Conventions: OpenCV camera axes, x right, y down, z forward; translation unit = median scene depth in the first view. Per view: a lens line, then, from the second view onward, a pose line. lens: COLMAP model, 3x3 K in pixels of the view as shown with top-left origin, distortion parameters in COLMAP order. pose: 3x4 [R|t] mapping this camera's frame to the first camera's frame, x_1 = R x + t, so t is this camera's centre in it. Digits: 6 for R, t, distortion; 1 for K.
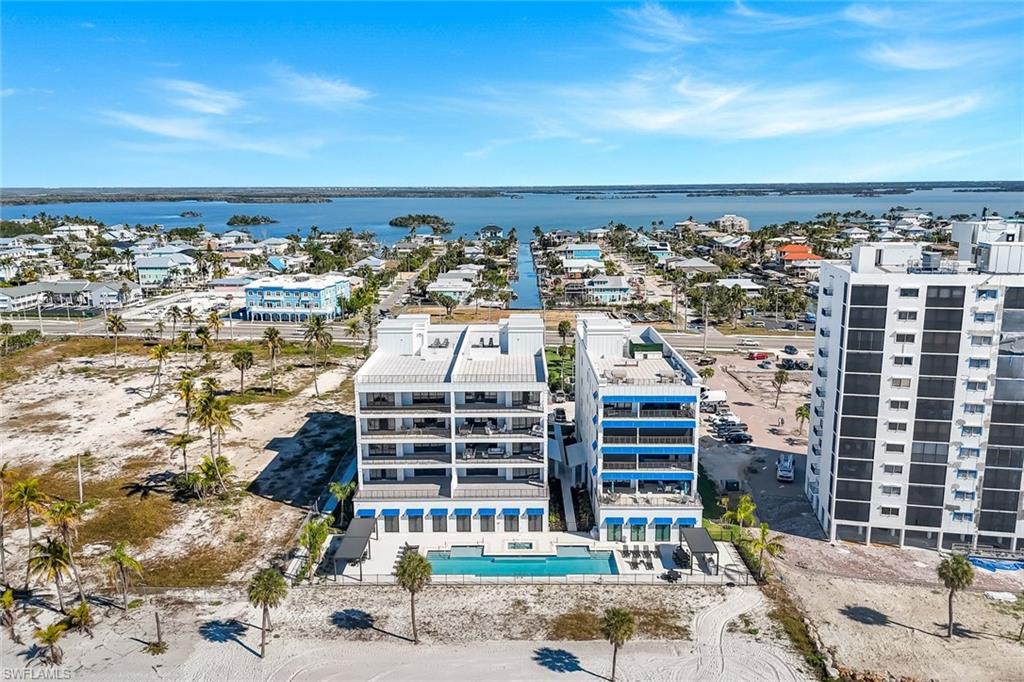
lens RADIAL K [[758.2, 0, 516.6], [0, 758.2, 339.6], [0, 0, 1]] dist [0.049541, -0.038257]
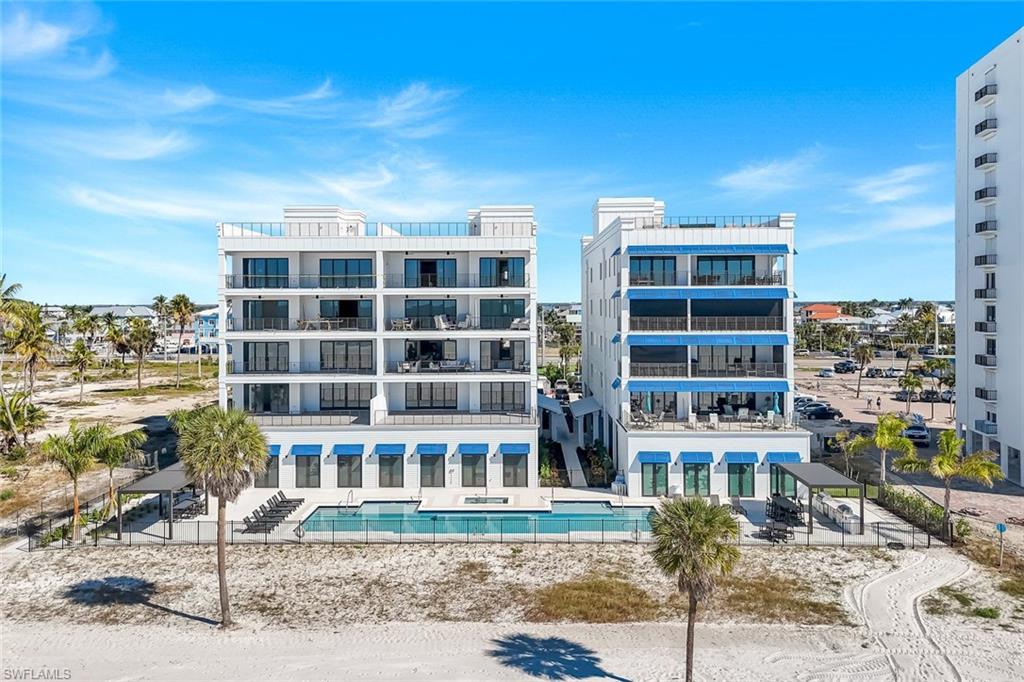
lens RADIAL K [[758.2, 0, 514.4], [0, 758.2, 314.8], [0, 0, 1]] dist [0.049541, -0.038257]
pose [[0.999954, 0.003487, -0.008926, 0.033235], [-0.005102, 0.982176, -0.187893, 0.269689], [0.008112, 0.187930, 0.982149, 0.476354]]
